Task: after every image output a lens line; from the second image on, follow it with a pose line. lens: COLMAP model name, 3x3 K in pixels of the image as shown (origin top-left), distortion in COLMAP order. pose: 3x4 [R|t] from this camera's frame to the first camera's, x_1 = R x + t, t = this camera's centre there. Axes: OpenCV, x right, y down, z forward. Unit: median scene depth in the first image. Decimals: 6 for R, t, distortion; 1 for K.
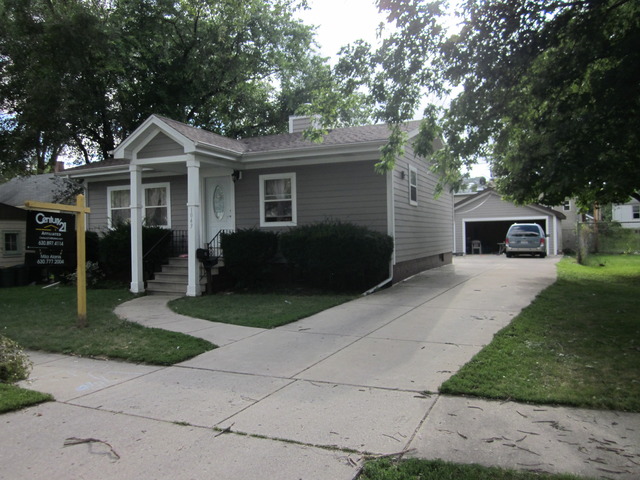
lens RADIAL K [[532.3, 0, 316.3], [0, 532.3, 235.1], [0, 0, 1]] dist [-0.049710, 0.020618]
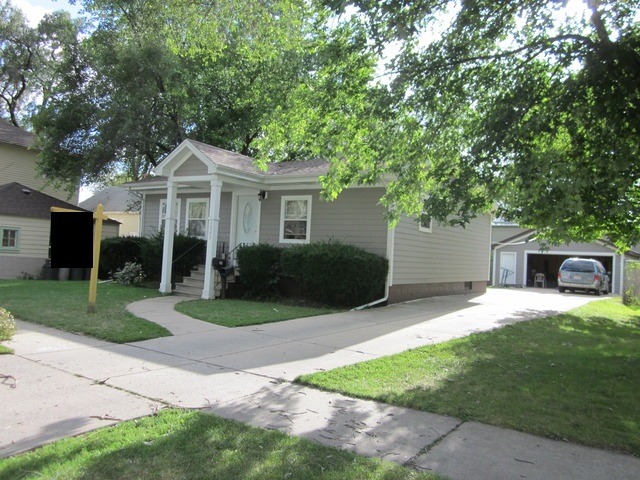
lens RADIAL K [[532.3, 0, 318.0], [0, 532.3, 243.8], [0, 0, 1]] dist [-0.049710, 0.020618]
pose [[0.982233, 0.065286, -0.175943, 0.185349], [-0.069206, 0.997470, -0.016228, -0.001268], [0.174438, 0.028116, 0.984267, -0.078096]]
